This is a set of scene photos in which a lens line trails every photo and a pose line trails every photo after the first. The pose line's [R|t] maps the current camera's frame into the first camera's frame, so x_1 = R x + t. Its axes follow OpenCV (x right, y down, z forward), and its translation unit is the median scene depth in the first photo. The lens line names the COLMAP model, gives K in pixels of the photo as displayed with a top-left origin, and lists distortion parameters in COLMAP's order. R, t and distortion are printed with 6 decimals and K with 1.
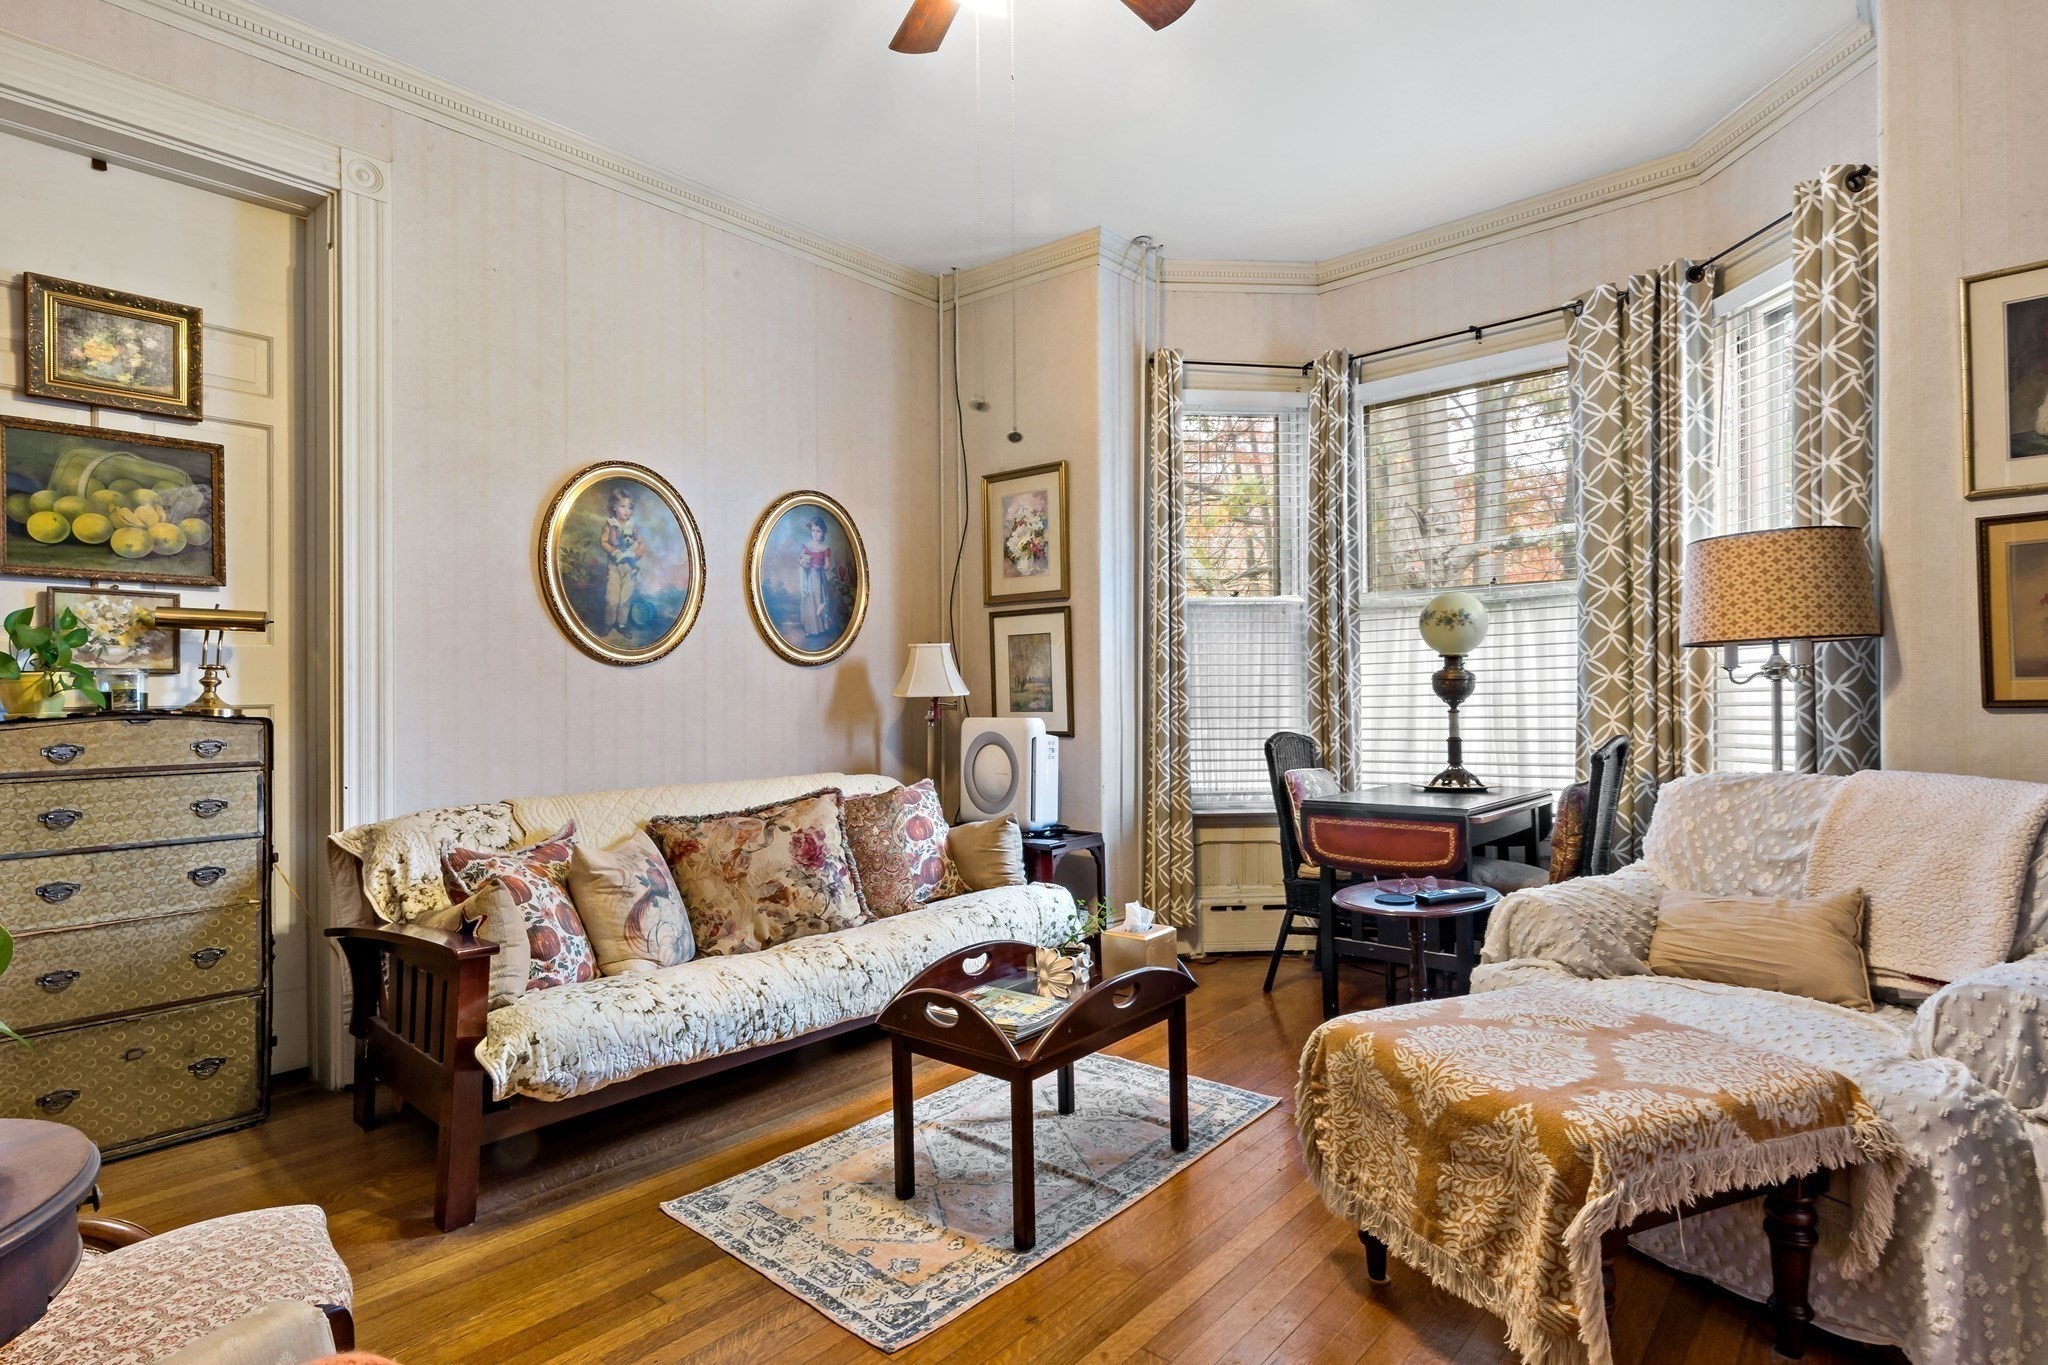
lens RADIAL K [[1062.1, 0, 1022.3], [0, 1062.1, 688.0], [0, 0, 1]] dist [-0.004605, -0.000264]
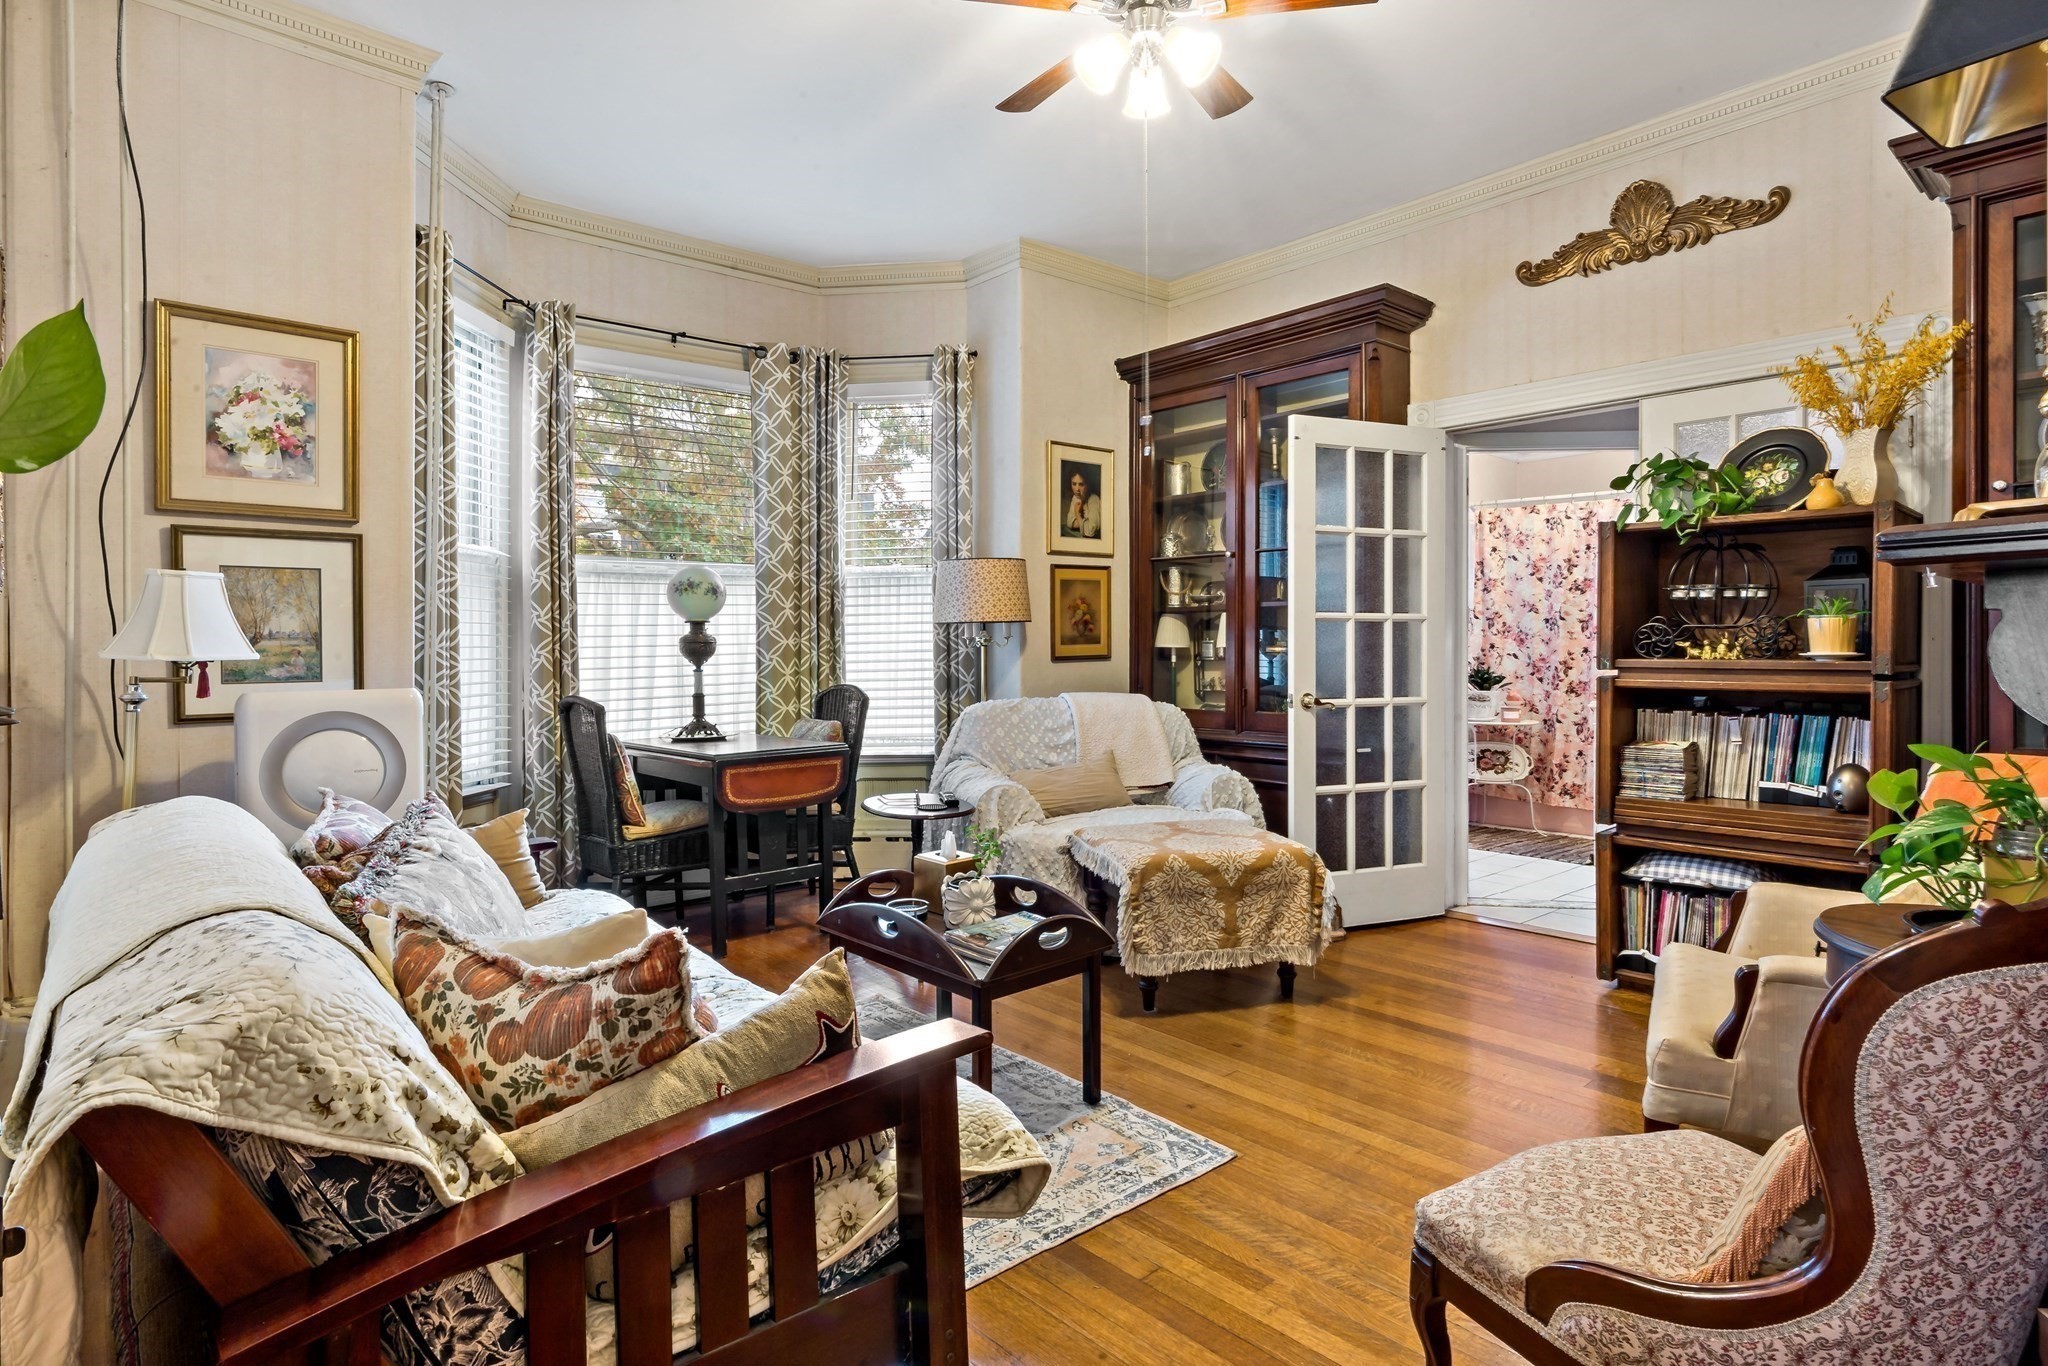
lens RADIAL K [[1062.1, 0, 1021.7], [0, 1062.1, 649.0], [0, 0, 1]] dist [-0.004605, -0.000264]
pose [[0.134215, 0.006226, 0.990933, -0.675016], [0.000398, 0.999980, -0.006337, 0.006532], [-0.990952, 0.001245, 0.134209, 0.503635]]
